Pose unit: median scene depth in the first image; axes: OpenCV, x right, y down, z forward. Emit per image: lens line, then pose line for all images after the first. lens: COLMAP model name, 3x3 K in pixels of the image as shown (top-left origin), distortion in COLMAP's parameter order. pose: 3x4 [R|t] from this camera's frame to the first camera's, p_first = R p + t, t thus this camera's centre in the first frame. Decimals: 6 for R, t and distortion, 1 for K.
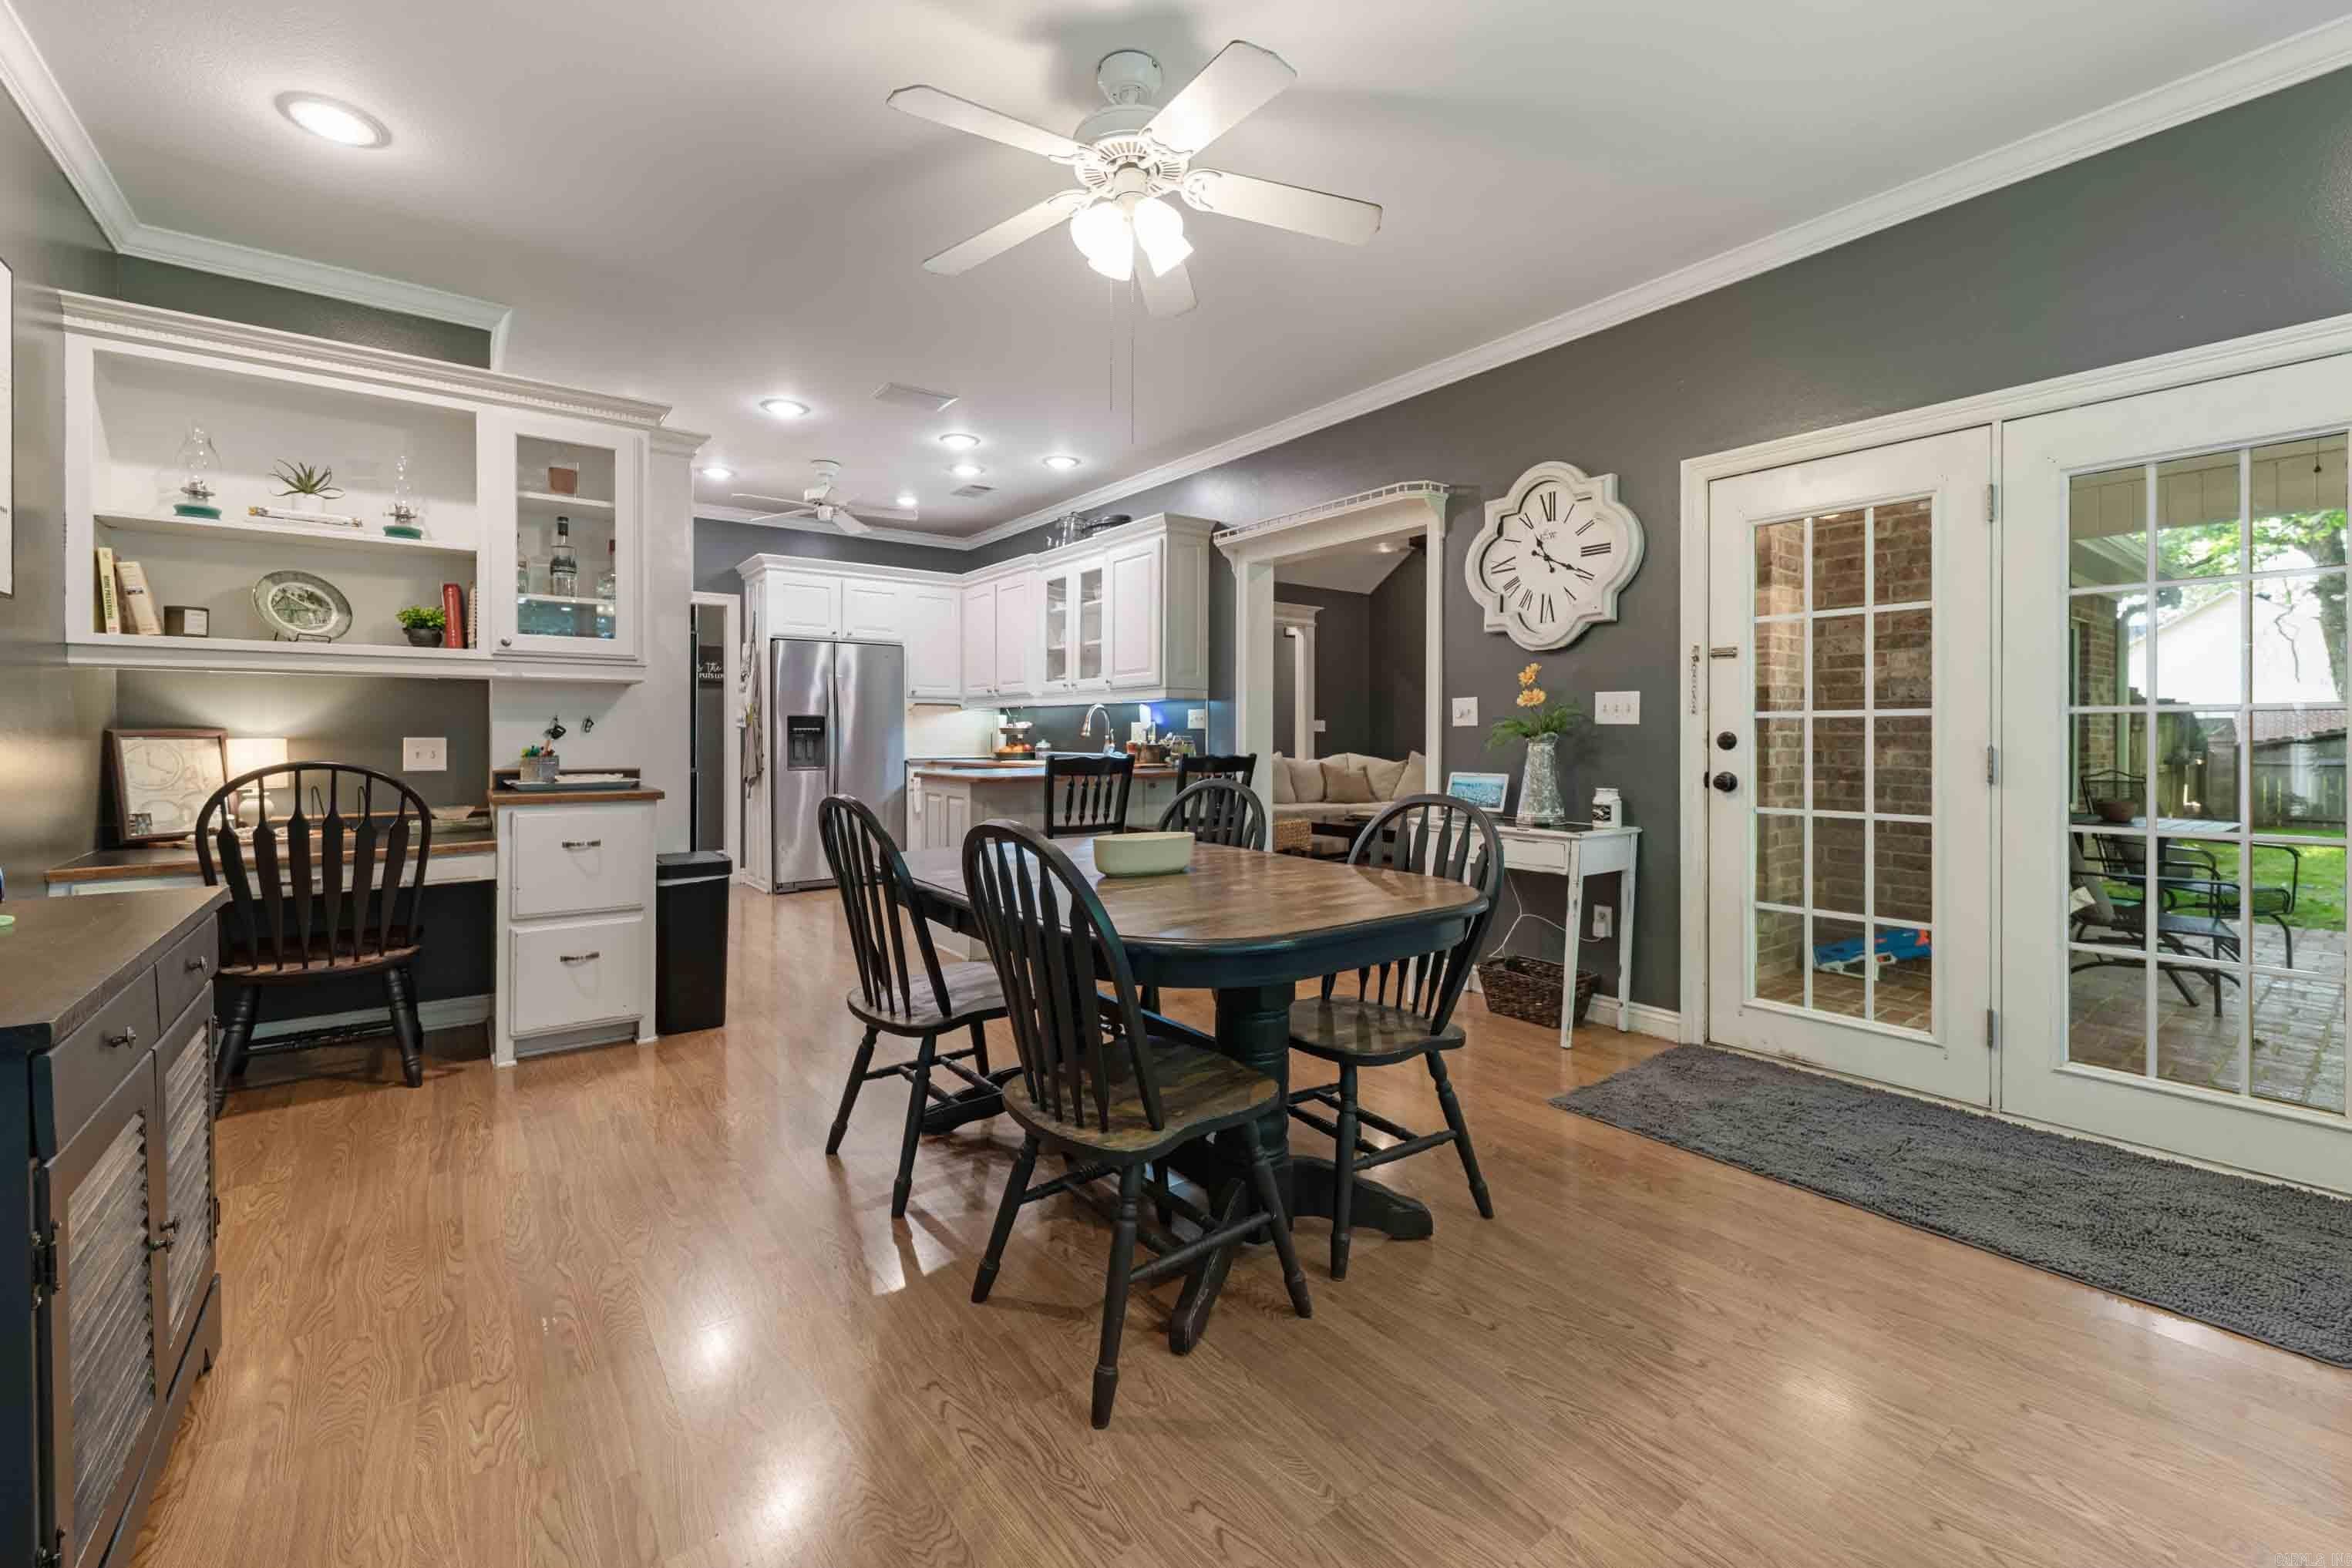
lens RADIAL K [[961.9, 0, 1167.3], [0, 961.9, 739.3], [0, 0, 1]] dist [0.001640, -0.000031]
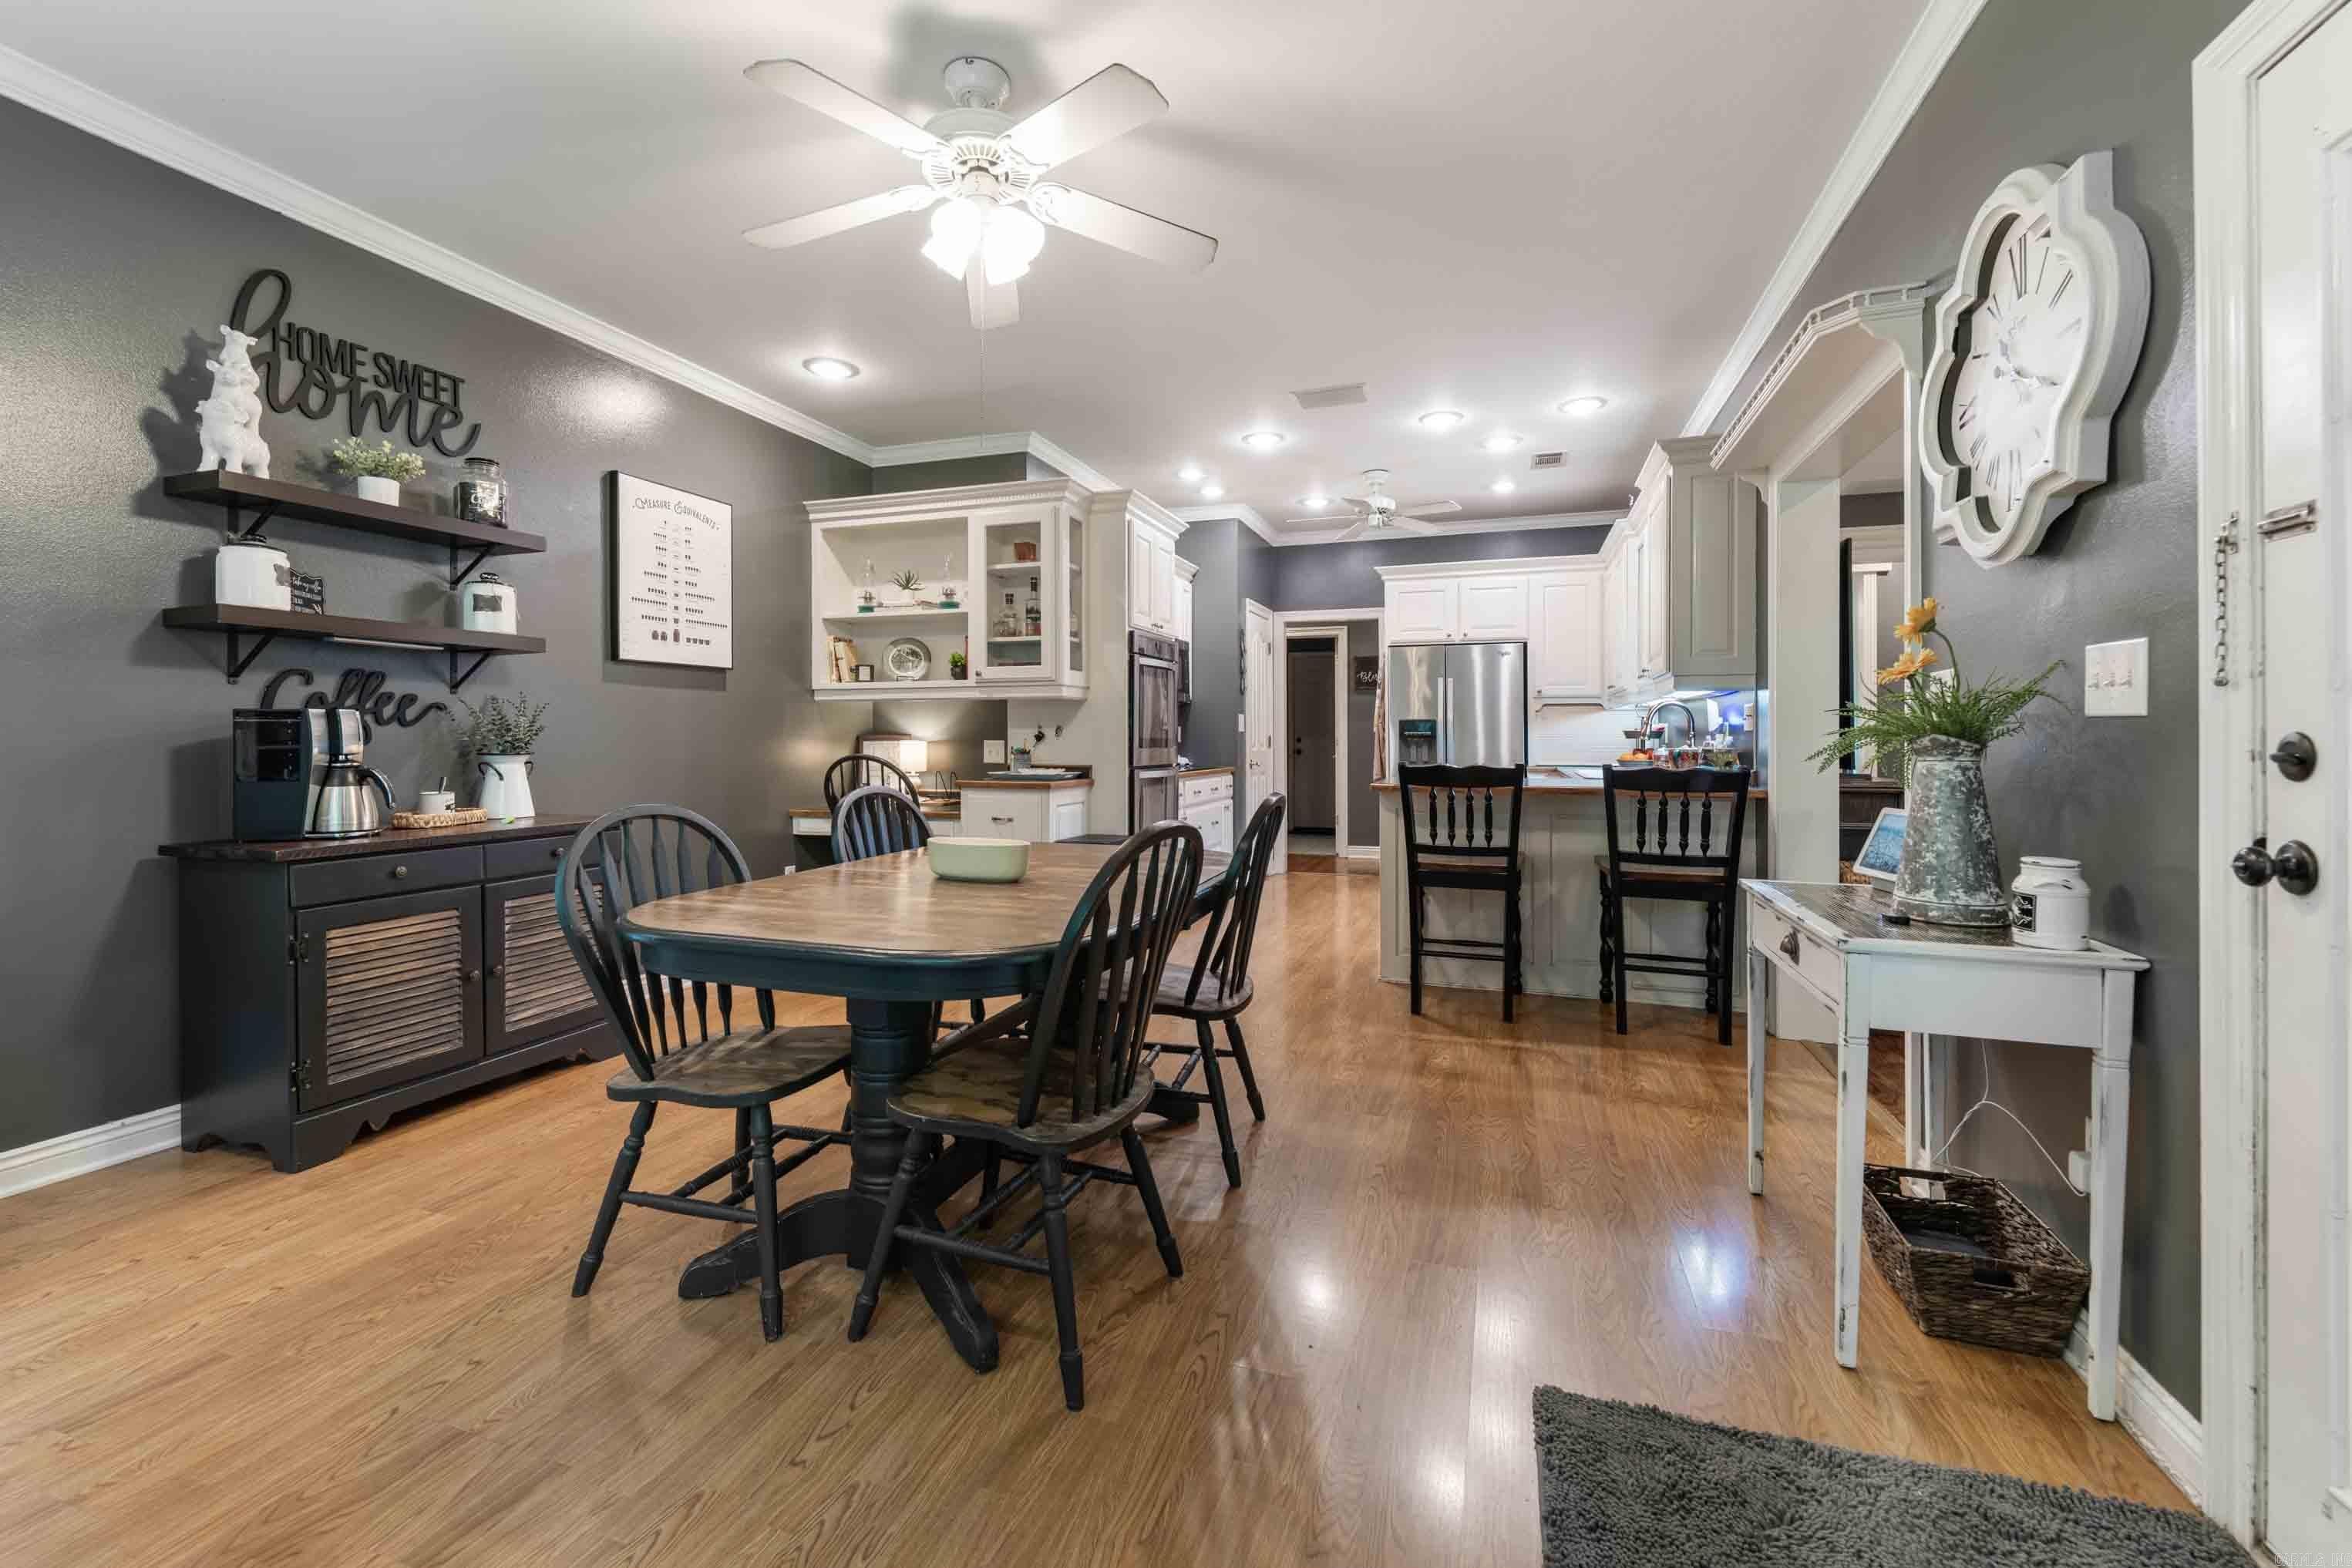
lens RADIAL K [[961.9, 0, 1167.3], [0, 961.9, 739.3], [0, 0, 1]] dist [0.001640, -0.000031]
pose [[0.557931, 0.001395, -0.829886, 0.341354], [-0.004414, 0.999989, -0.001287, -0.001562], [0.829875, 0.004381, 0.557931, 0.229633]]
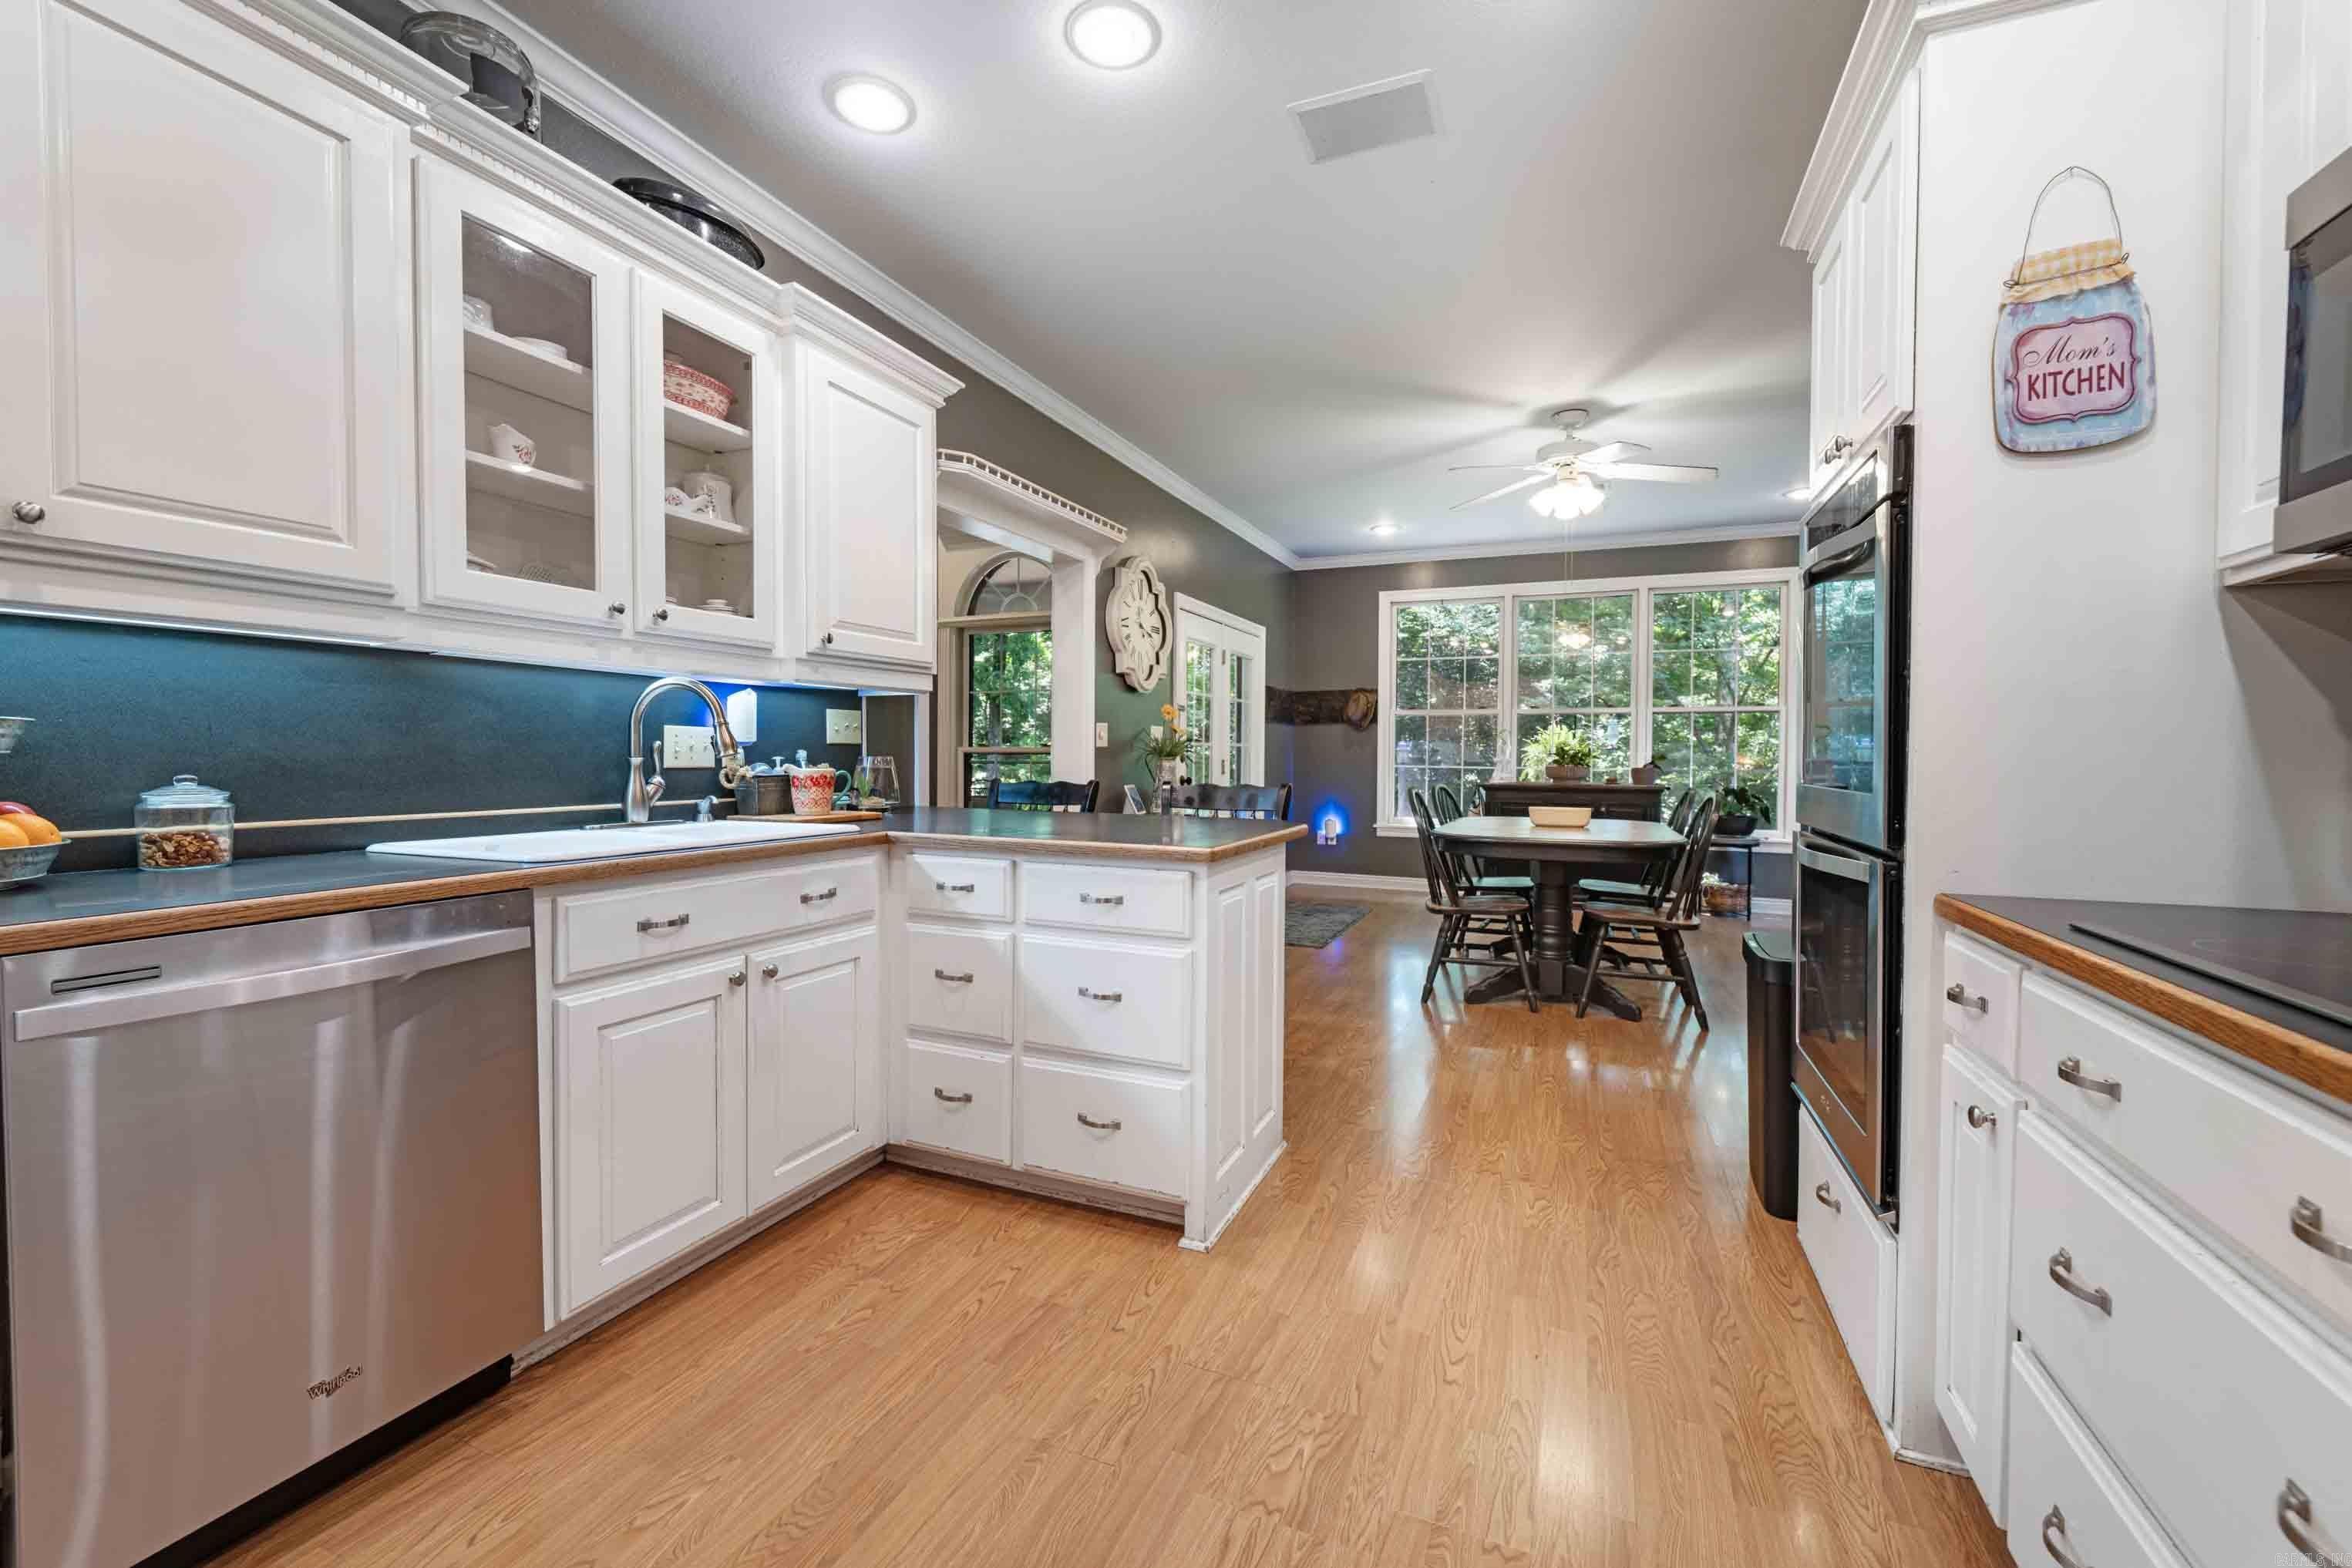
lens RADIAL K [[945.8, 0, 1177.6], [0, 945.8, 768.1], [0, 0, 1]] dist [-0.001288, -0.000112]
pose [[-0.504742, -0.016296, 0.863116, -0.498210], [0.000329, 0.999818, 0.019070, -0.006482], [-0.863270, 0.009909, -0.504645, 1.005689]]
